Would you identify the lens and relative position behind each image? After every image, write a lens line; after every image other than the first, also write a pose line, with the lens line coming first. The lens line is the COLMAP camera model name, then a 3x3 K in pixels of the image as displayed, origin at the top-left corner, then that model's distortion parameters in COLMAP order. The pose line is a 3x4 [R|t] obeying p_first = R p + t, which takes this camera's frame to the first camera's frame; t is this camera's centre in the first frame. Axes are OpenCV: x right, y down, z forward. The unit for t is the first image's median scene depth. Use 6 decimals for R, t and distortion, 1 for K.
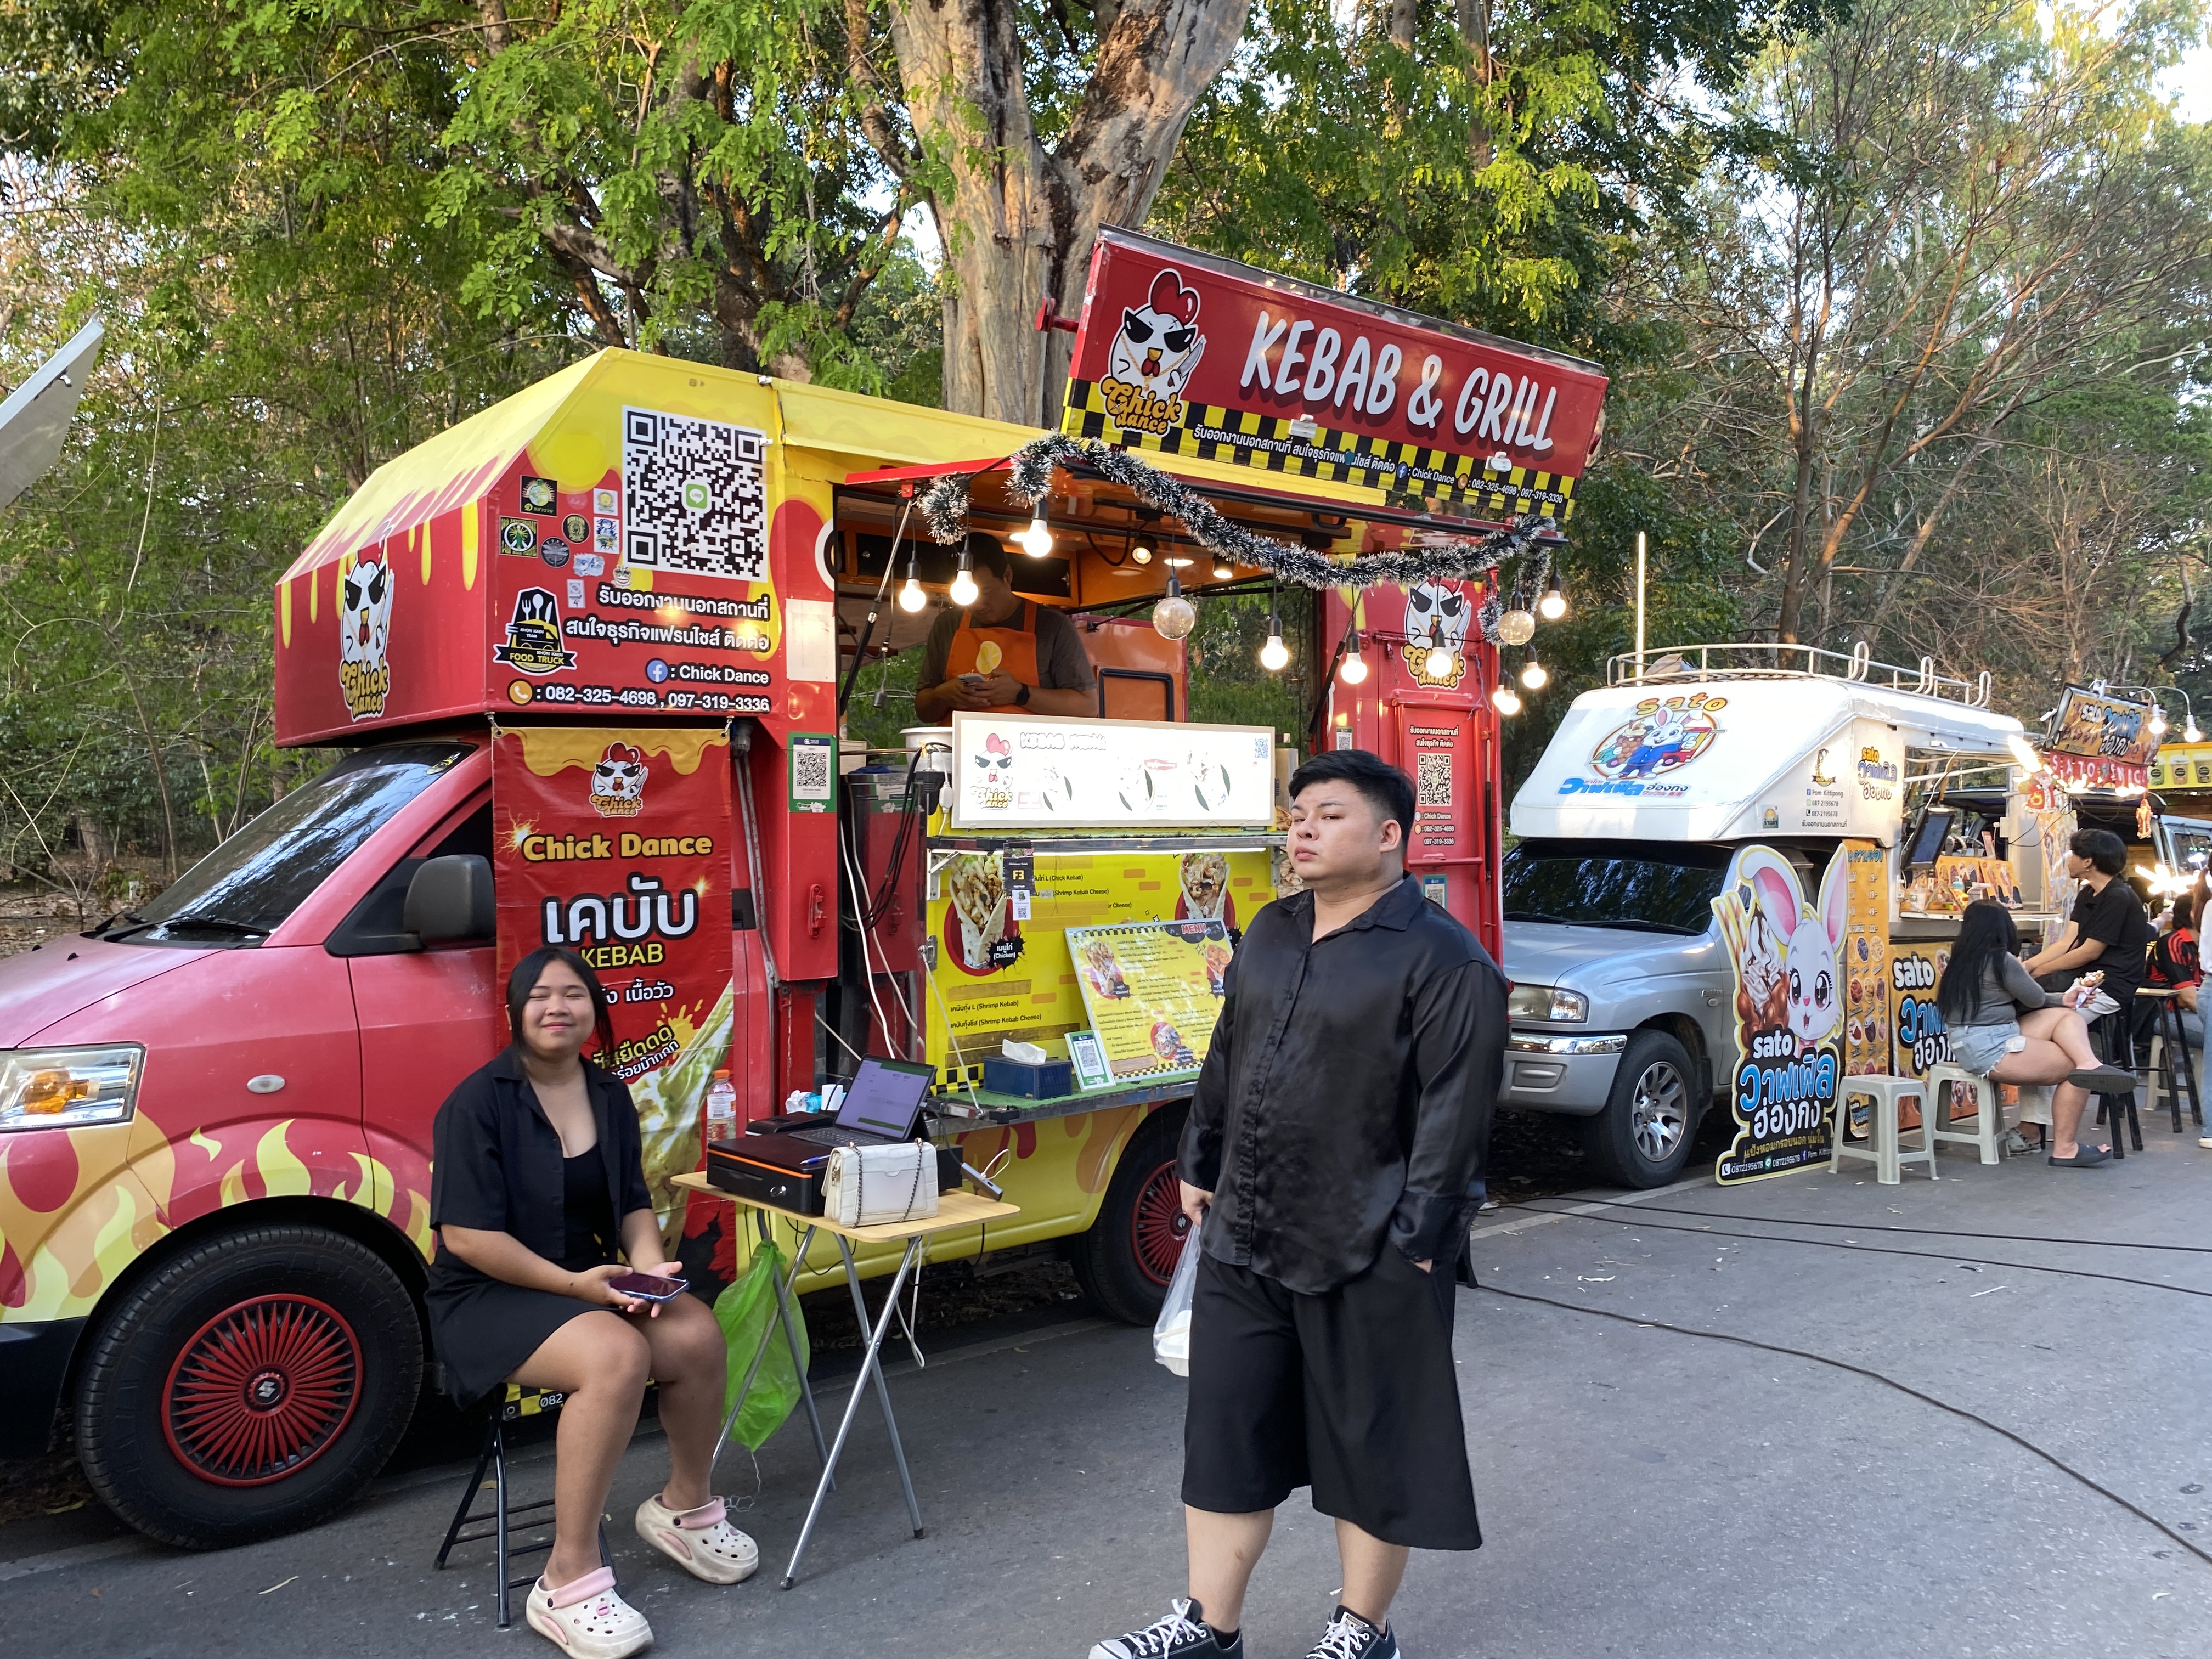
lens RADIAL K [[1650.7, 0, 1106.0], [0, 1650.7, 829.5], [0, 0, 1]] dist [0.012497, -0.002844]
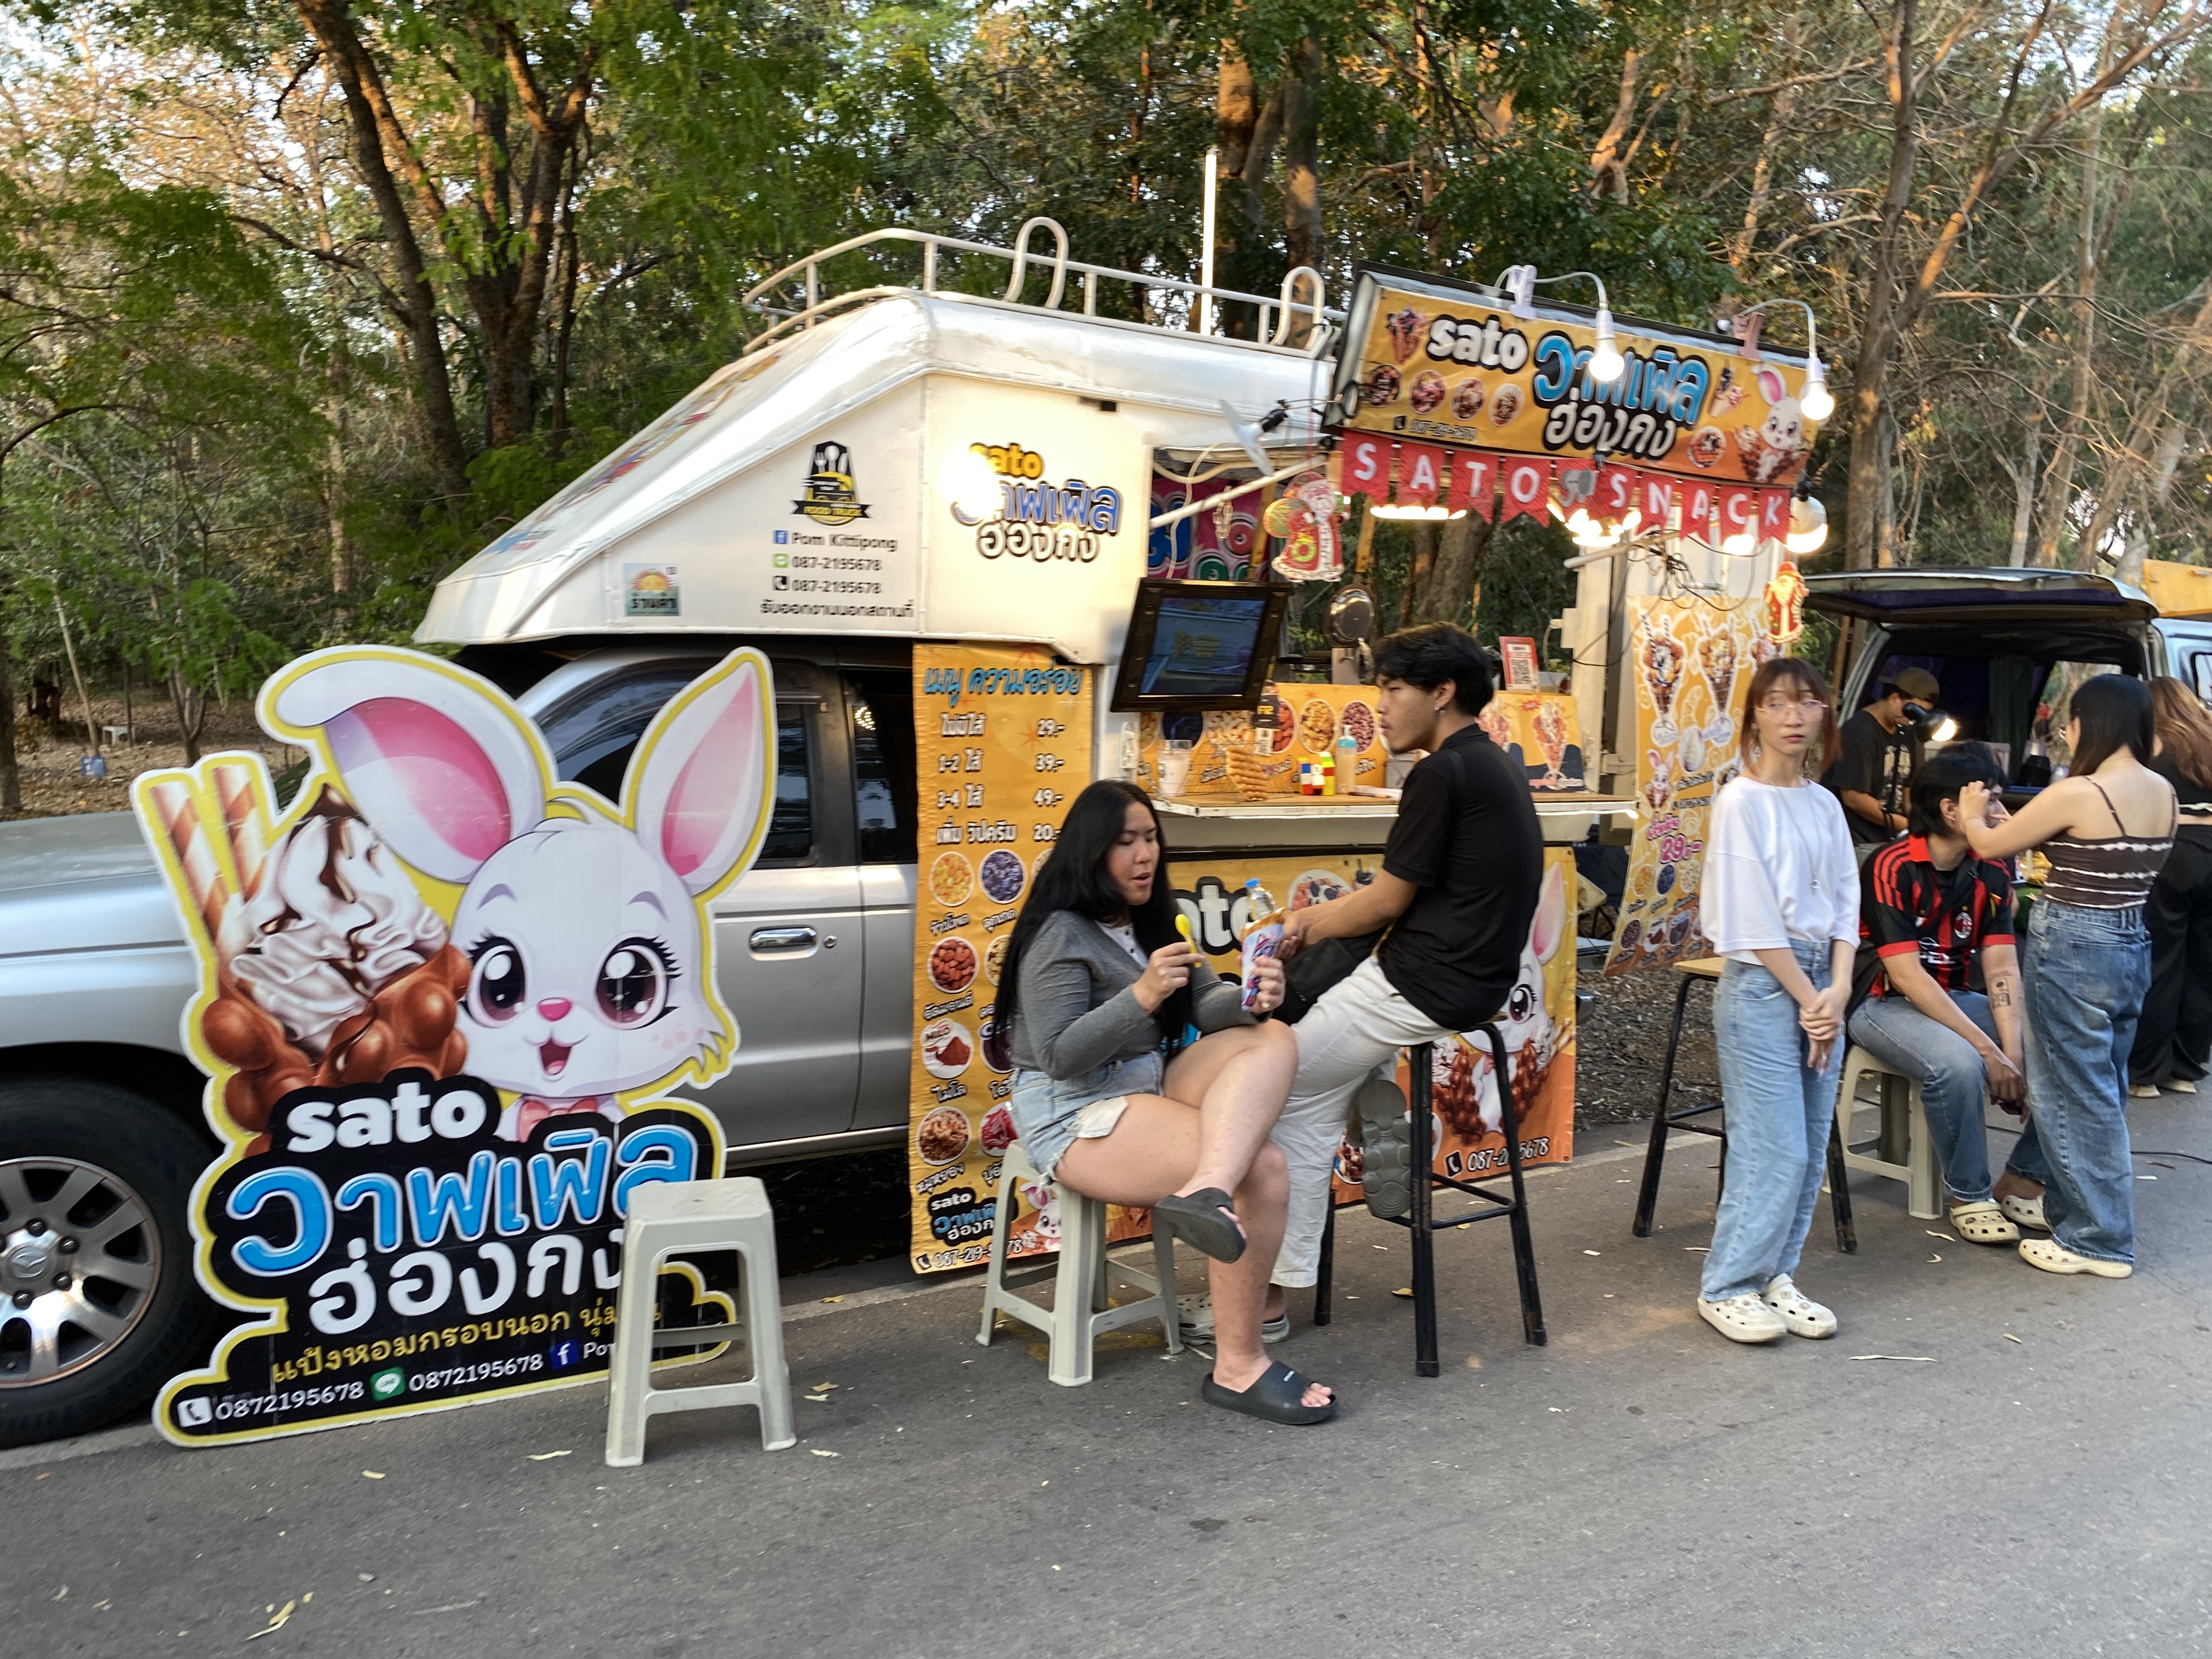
lens RADIAL K [[1612.0, 0, 1106.0], [0, 1612.0, 829.5], [0, 0, 1]] dist [0.024231, -0.002709]
pose [[0.979344, 0.020343, -0.201175, 0.663075], [-0.001478, 0.995620, 0.093484, 0.017458], [0.202195, -0.091255, 0.975084, 0.635347]]
